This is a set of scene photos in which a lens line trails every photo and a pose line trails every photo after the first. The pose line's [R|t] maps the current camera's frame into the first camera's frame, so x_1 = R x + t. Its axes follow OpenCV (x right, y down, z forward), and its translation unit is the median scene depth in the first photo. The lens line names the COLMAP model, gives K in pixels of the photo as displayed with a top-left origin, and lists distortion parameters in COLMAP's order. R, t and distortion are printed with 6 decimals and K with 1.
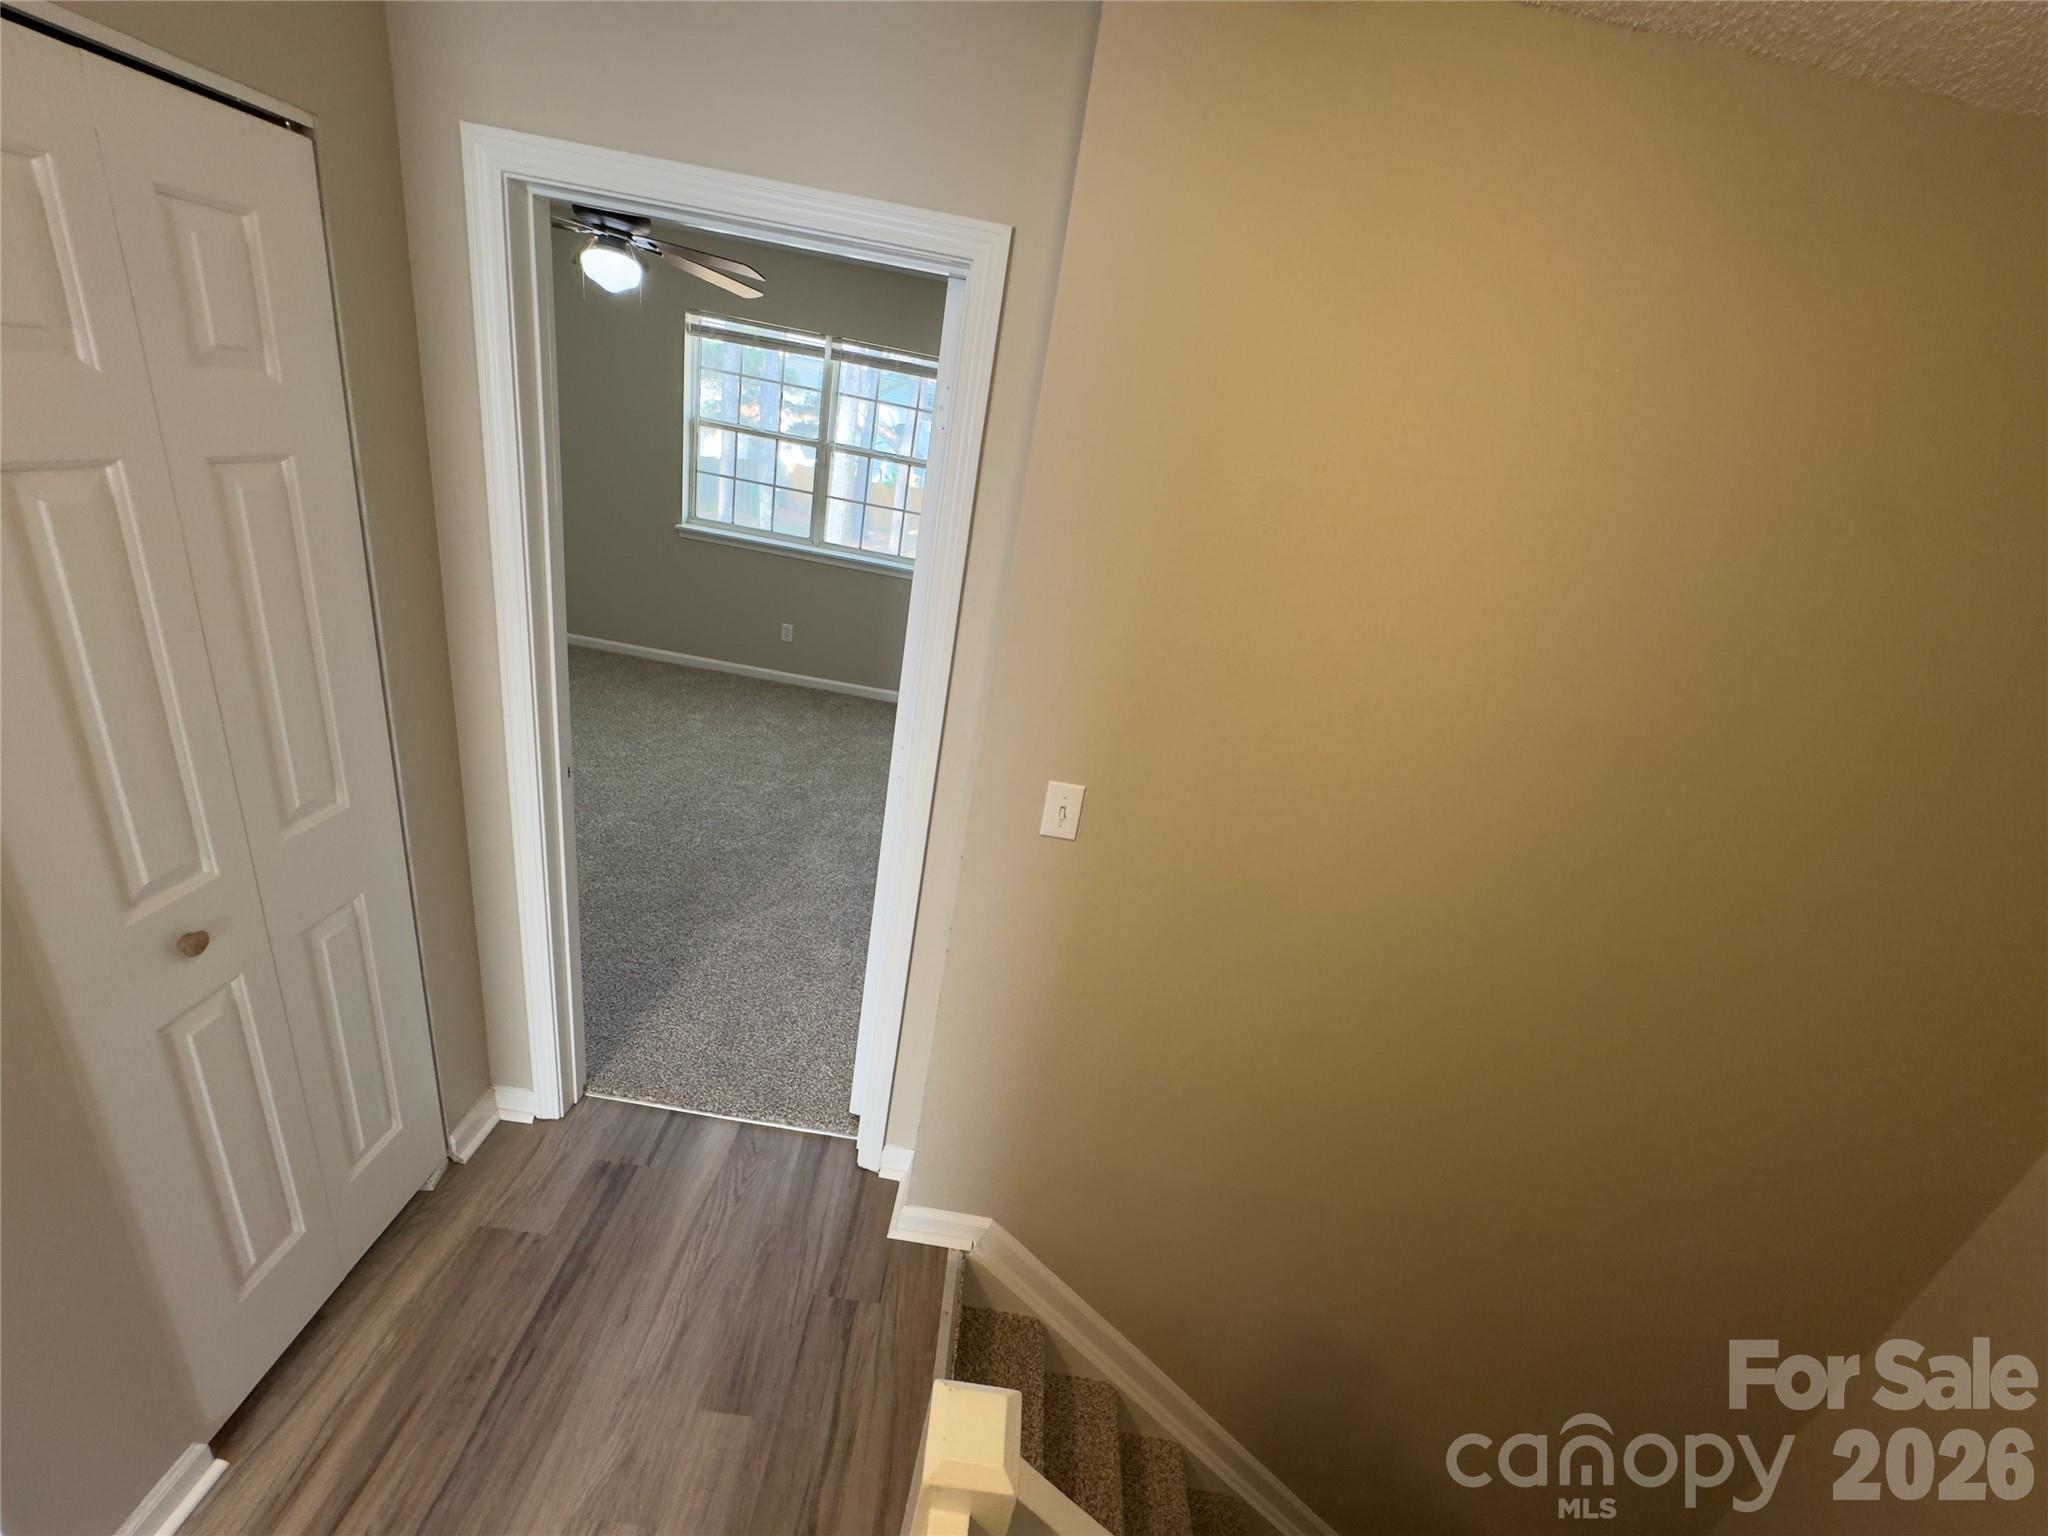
lens RADIAL K [[835.4, 0, 1014.8], [0, 835.4, 749.6], [0, 0, 1]] dist [0.031020, -0.000033]
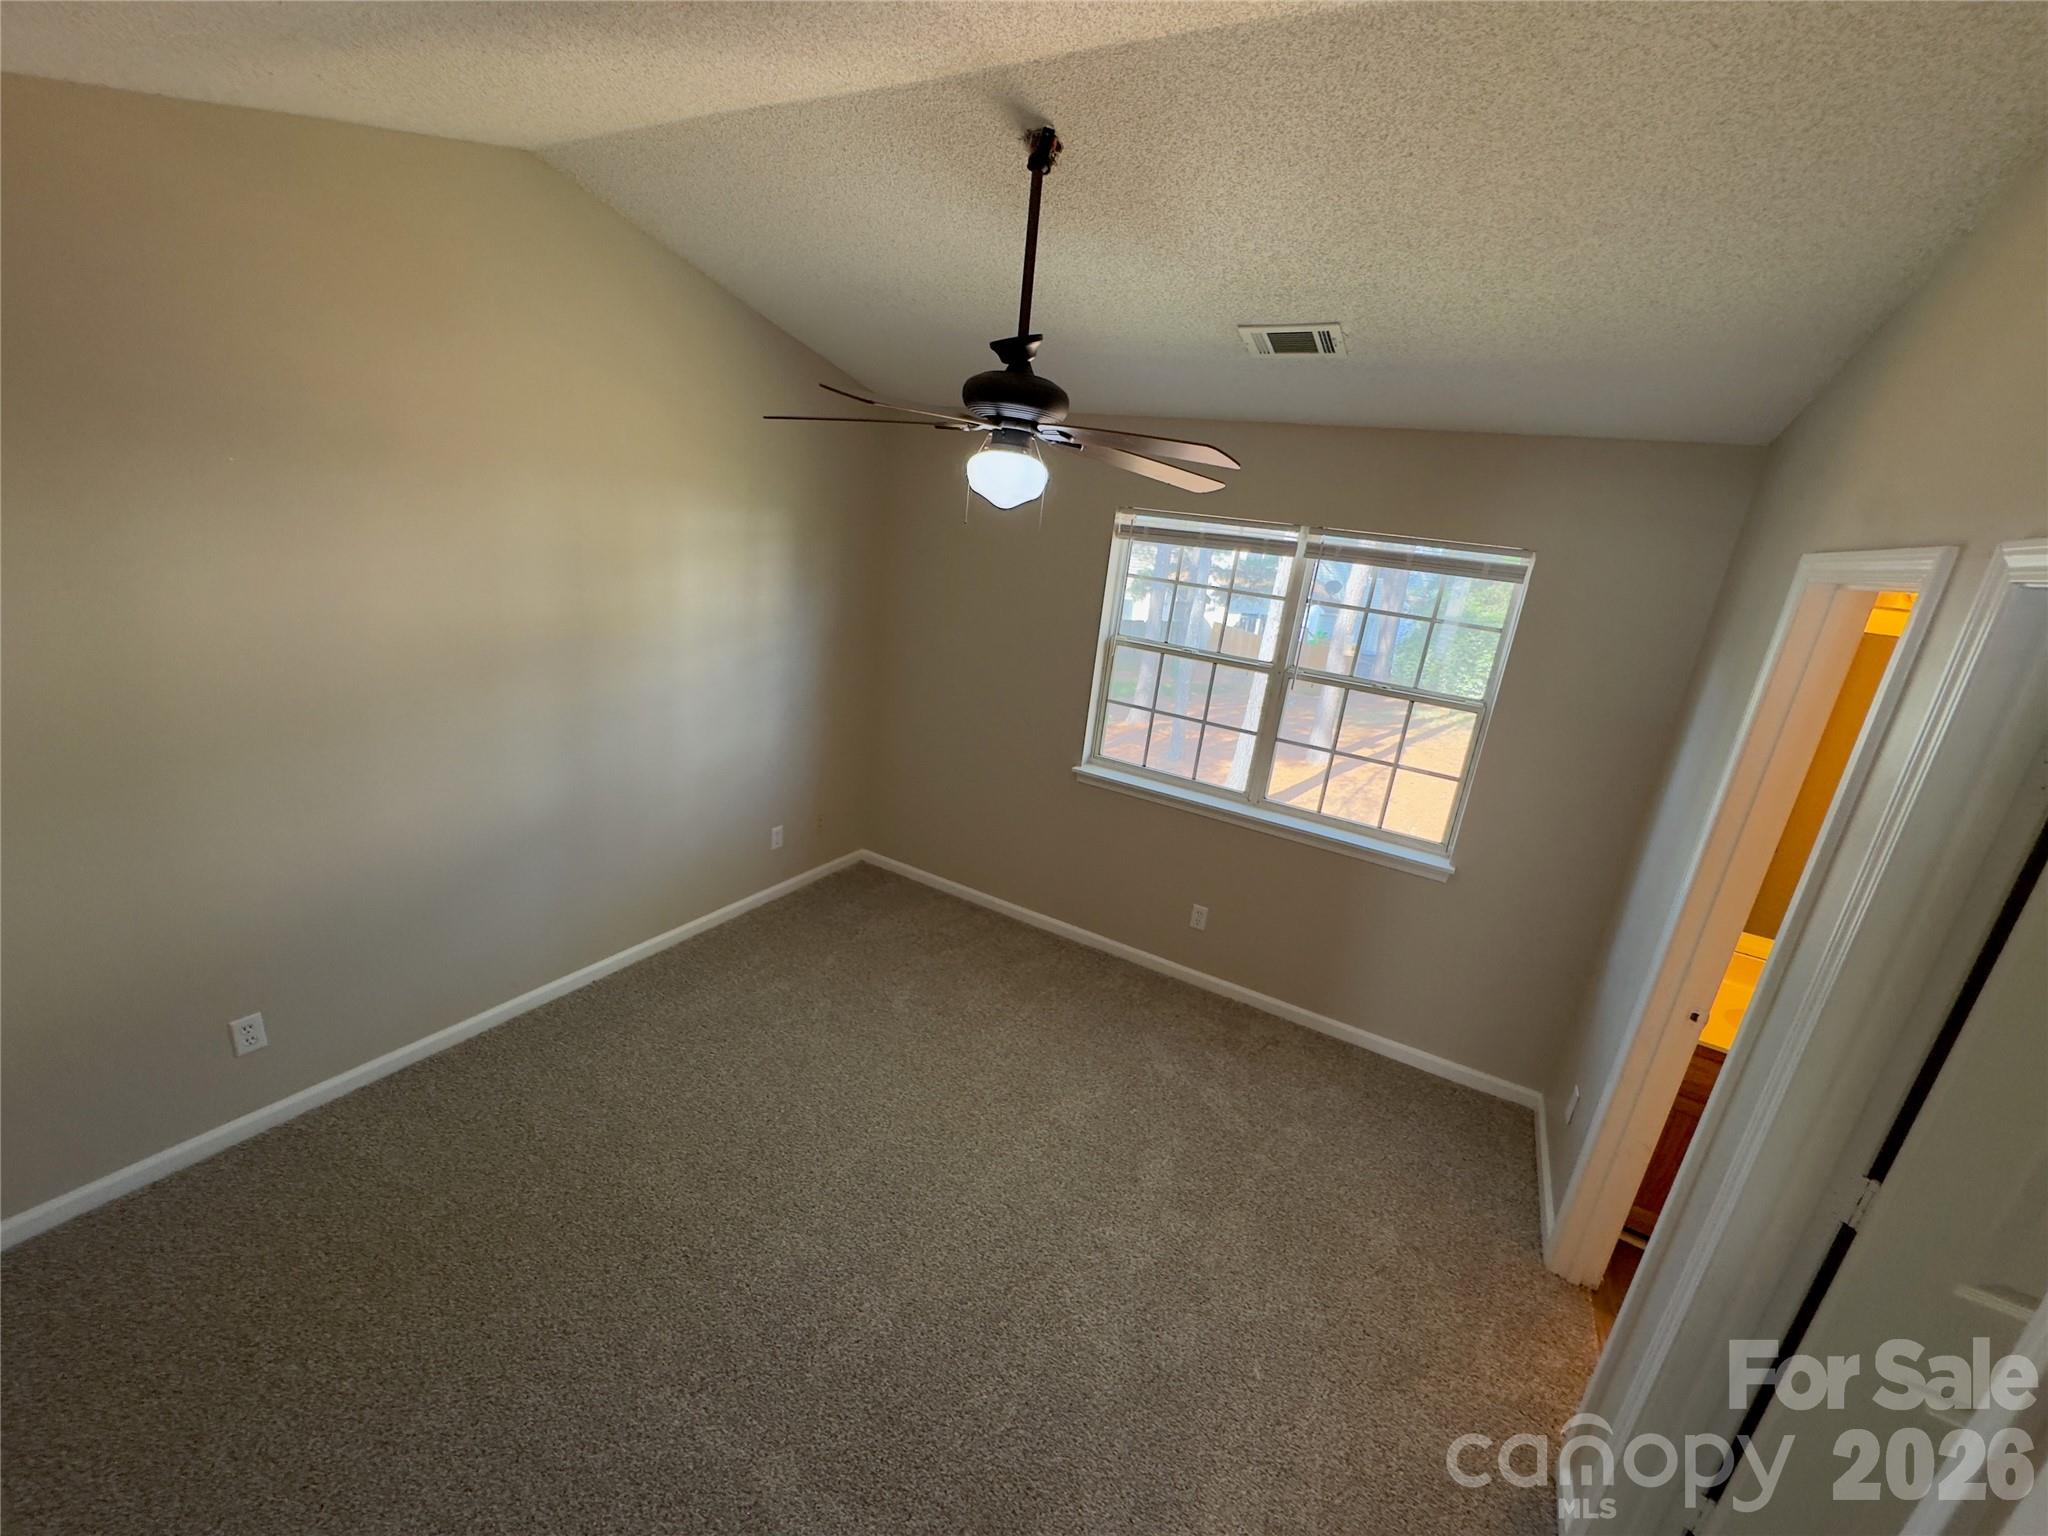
lens RADIAL K [[819.6, 0, 1028.3], [0, 819.6, 769.7], [0, 0, 1]] dist [-0.002471, -0.000330]
pose [[0.894144, 0.065357, -0.442985, -0.110865], [-0.126007, 0.986038, -0.108860, -0.187412], [0.429685, 0.153155, 0.889896, 0.325895]]
